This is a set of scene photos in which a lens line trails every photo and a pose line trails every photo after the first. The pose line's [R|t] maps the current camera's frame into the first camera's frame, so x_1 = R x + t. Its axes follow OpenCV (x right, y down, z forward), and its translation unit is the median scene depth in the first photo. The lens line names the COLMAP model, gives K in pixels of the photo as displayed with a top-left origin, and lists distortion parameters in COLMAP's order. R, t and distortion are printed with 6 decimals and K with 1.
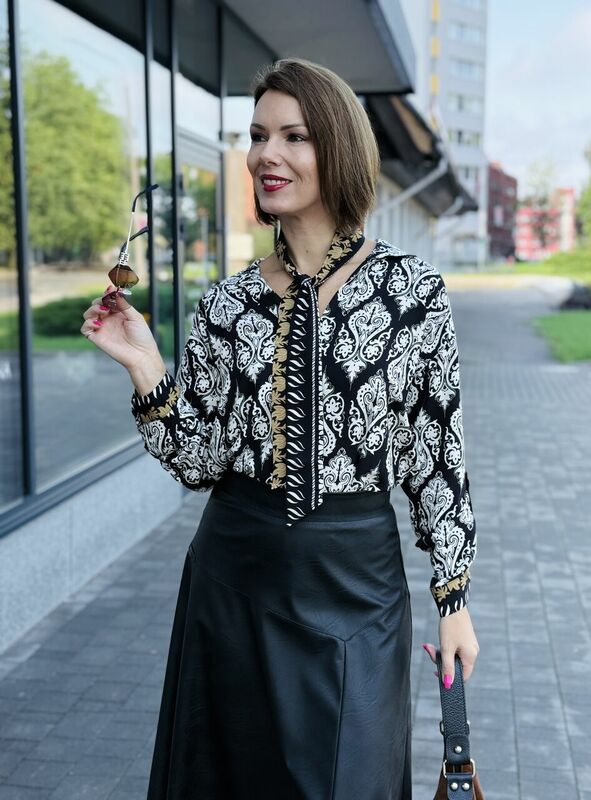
lens RADIAL K [[1164.3, 0, 319.5], [0, 1164.3, 399.8], [0, 0, 1]] dist [0.077471, -0.047184]
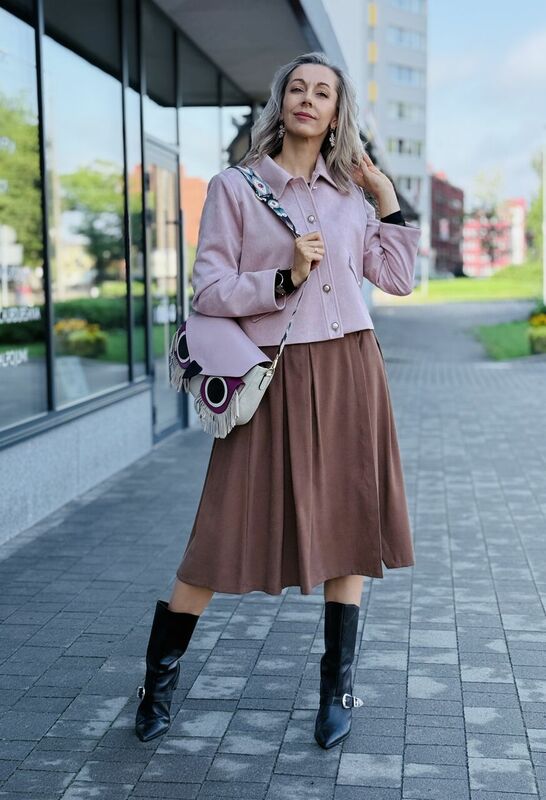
lens RADIAL K [[1269.5, 0, 273.0], [0, 1269.5, 400.0], [0, 0, 1]] dist [0.008270, 0.039039]
pose [[0.999814, -0.012836, 0.014411, -0.011194], [0.013196, 0.999597, -0.025118, 0.062606], [-0.014083, 0.025304, 0.999581, -0.248845]]
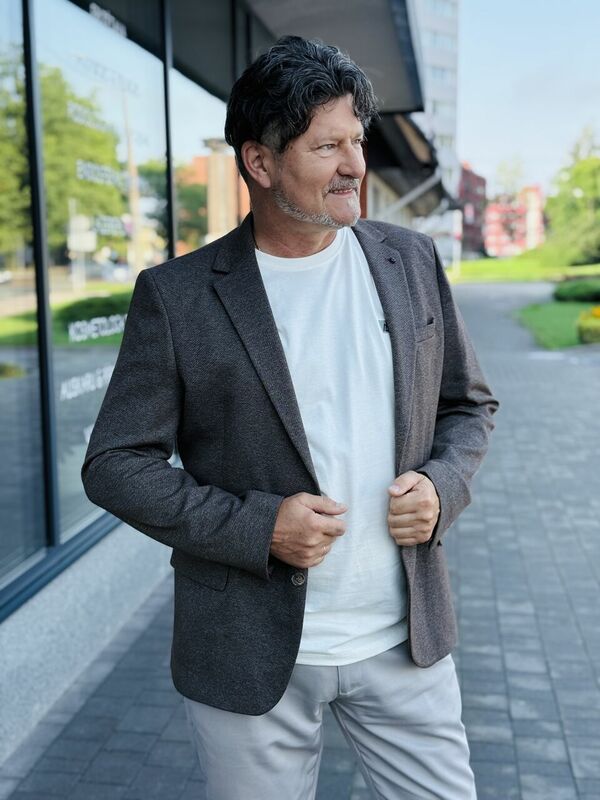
lens RADIAL K [[1114.4, 0, 300.0], [0, 1114.4, 400.0], [0, 0, 1]] dist [0.048159, 0.082583]
pose [[0.999931, -0.011511, 0.002474, -0.067126], [0.011490, 0.999900, 0.008298, 0.008572], [-0.002570, -0.008269, 0.999963, -0.124154]]
